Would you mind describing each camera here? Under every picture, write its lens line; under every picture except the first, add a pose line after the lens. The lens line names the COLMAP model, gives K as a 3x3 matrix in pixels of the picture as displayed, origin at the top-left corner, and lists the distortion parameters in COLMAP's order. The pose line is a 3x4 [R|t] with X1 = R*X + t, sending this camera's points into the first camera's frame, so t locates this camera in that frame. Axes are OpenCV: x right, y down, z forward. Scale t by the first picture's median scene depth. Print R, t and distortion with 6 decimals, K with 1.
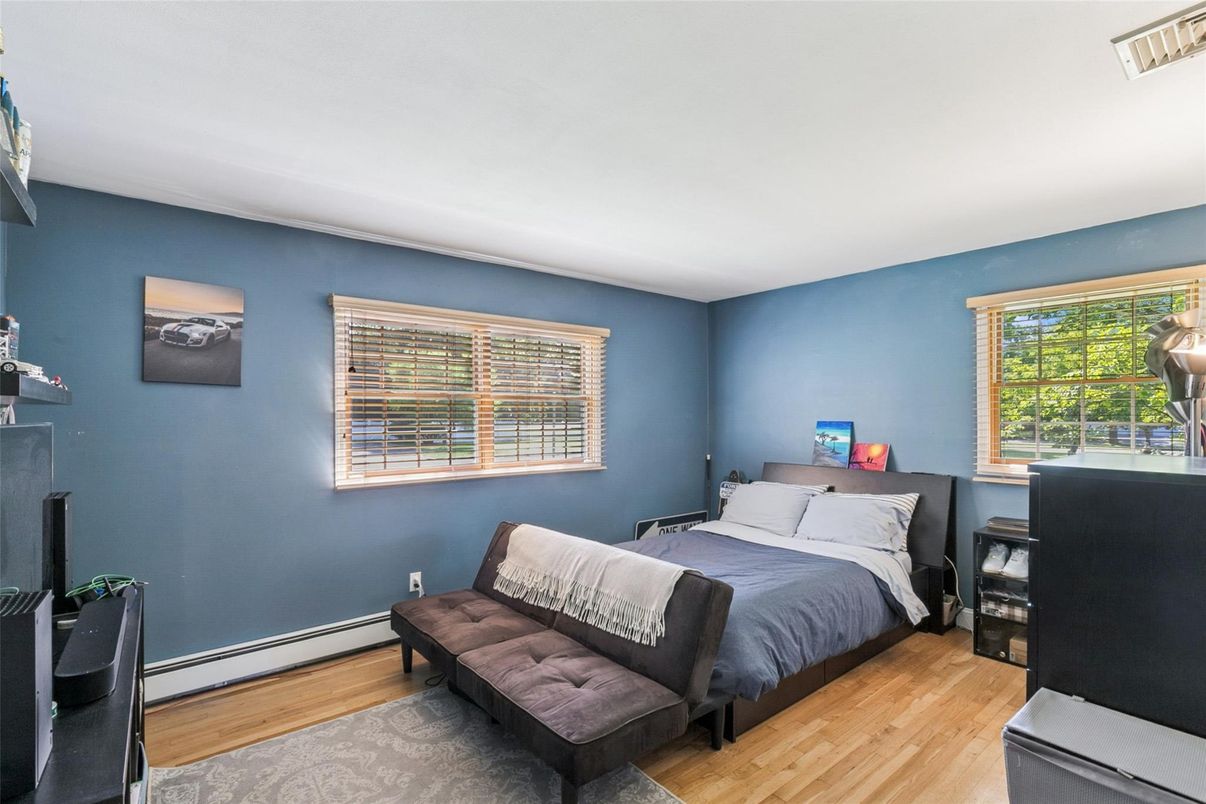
lens RADIAL K [[560.9, 0, 601.7], [0, 560.9, 408.3], [0, 0, 1]] dist [-0.004234, -0.001640]
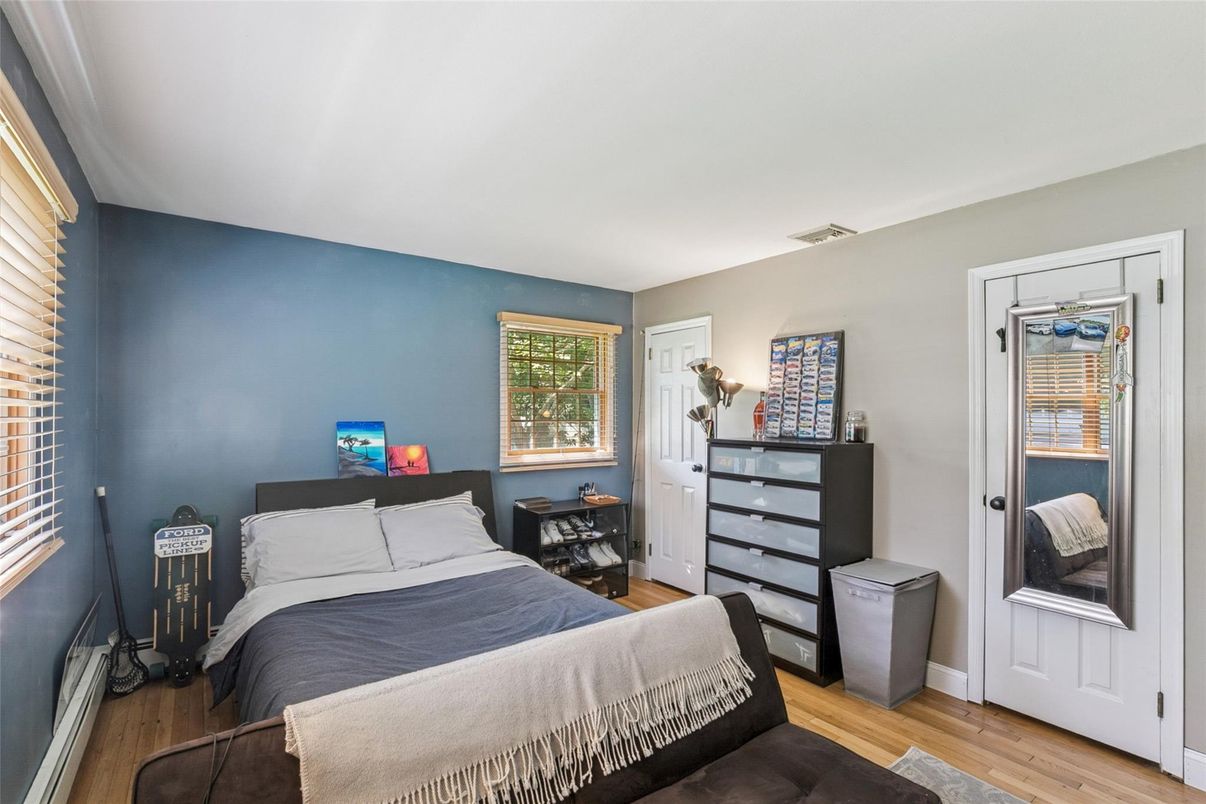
lens RADIAL K [[560.9, 0, 602.5], [0, 560.9, 406.8], [0, 0, 1]] dist [-0.004234, -0.001640]
pose [[0.045824, 0.015360, 0.998831, -0.389913], [-0.020685, 0.999682, -0.014424, 0.006549], [-0.998735, -0.020000, 0.046127, 0.615937]]
